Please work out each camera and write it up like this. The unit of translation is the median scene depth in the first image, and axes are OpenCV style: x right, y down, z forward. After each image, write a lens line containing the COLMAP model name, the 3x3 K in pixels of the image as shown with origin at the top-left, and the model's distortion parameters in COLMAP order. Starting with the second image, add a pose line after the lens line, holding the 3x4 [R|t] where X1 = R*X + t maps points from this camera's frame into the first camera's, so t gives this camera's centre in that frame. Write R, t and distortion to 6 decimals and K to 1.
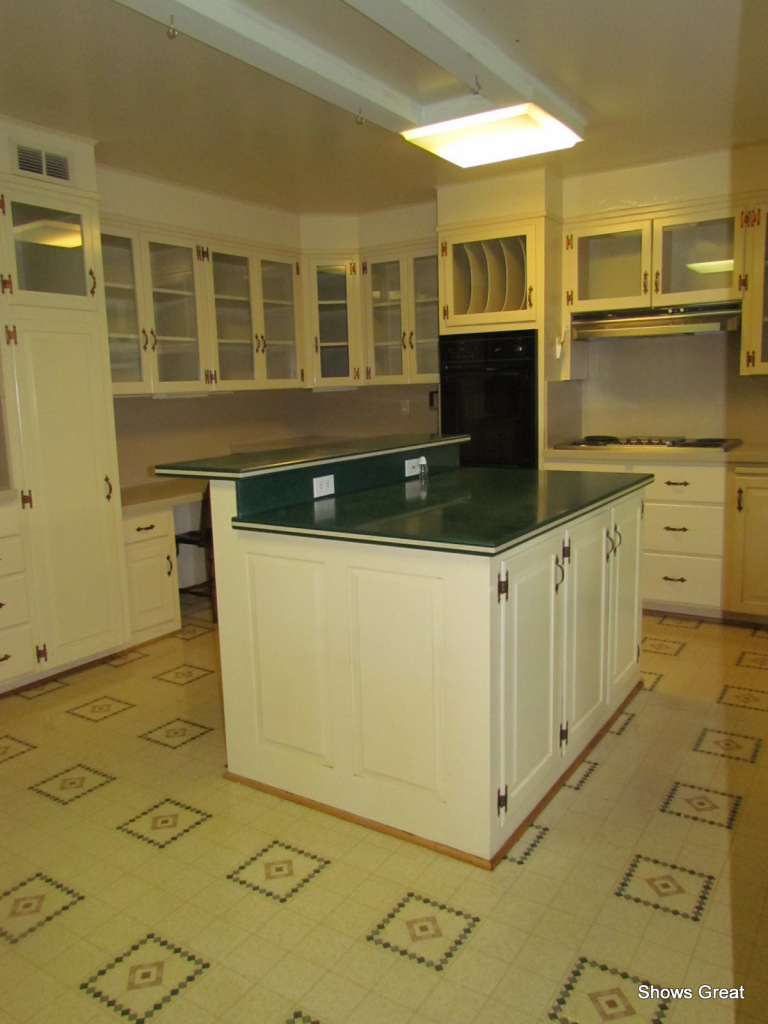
lens RADIAL K [[769.4, 0, 381.6], [0, 769.4, 509.1], [0, 0, 1]] dist [-0.024008, 0.005743]
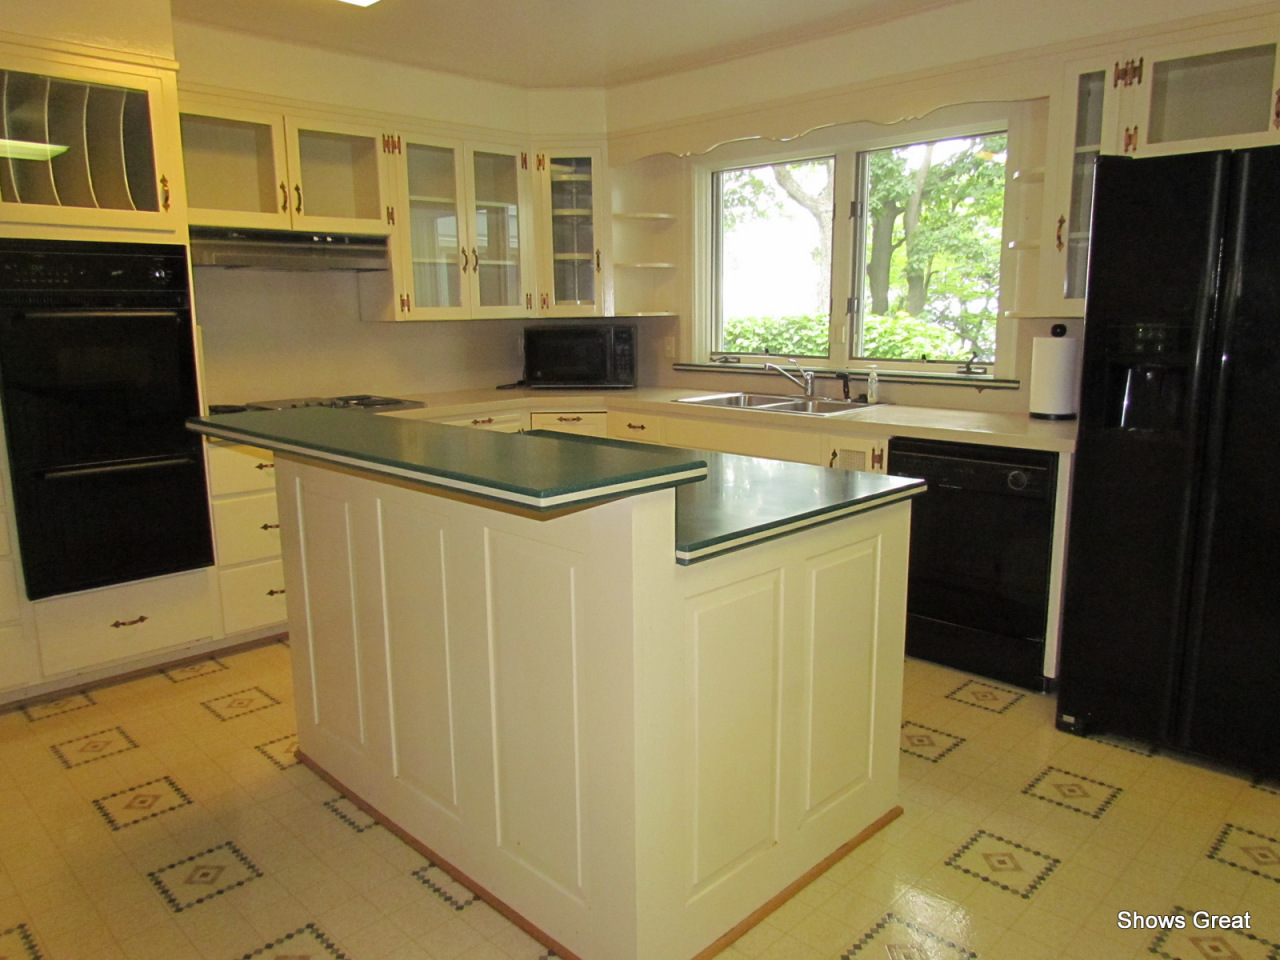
lens RADIAL K [[911.7, 0, 629.0], [0, 911.7, 479.9], [0, 0, 1]] dist [-0.030116, 0.011762]
pose [[0.196051, -0.150449, 0.968984, -0.465882], [0.160309, 0.979783, 0.119691, -0.069532], [-0.967401, 0.131871, 0.216205, 0.478712]]
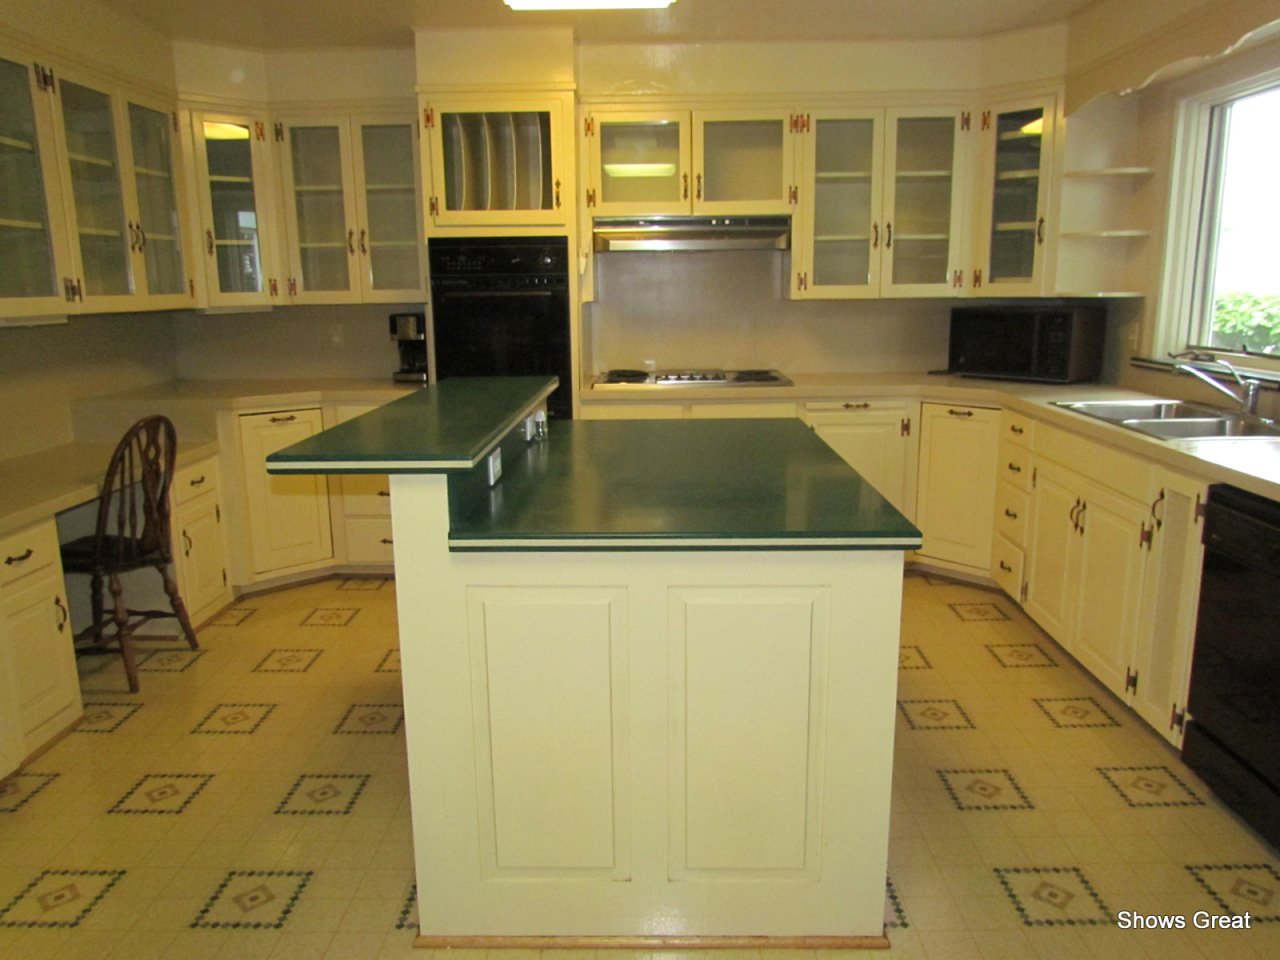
lens RADIAL K [[911.7, 0, 634.2], [0, 911.7, 480.1], [0, 0, 1]] dist [-0.030116, 0.011762]
pose [[0.843942, -0.090382, 0.528766, -0.241214], [0.071302, 0.995858, 0.056418, -0.033245], [-0.531675, -0.009911, 0.846891, 0.171083]]
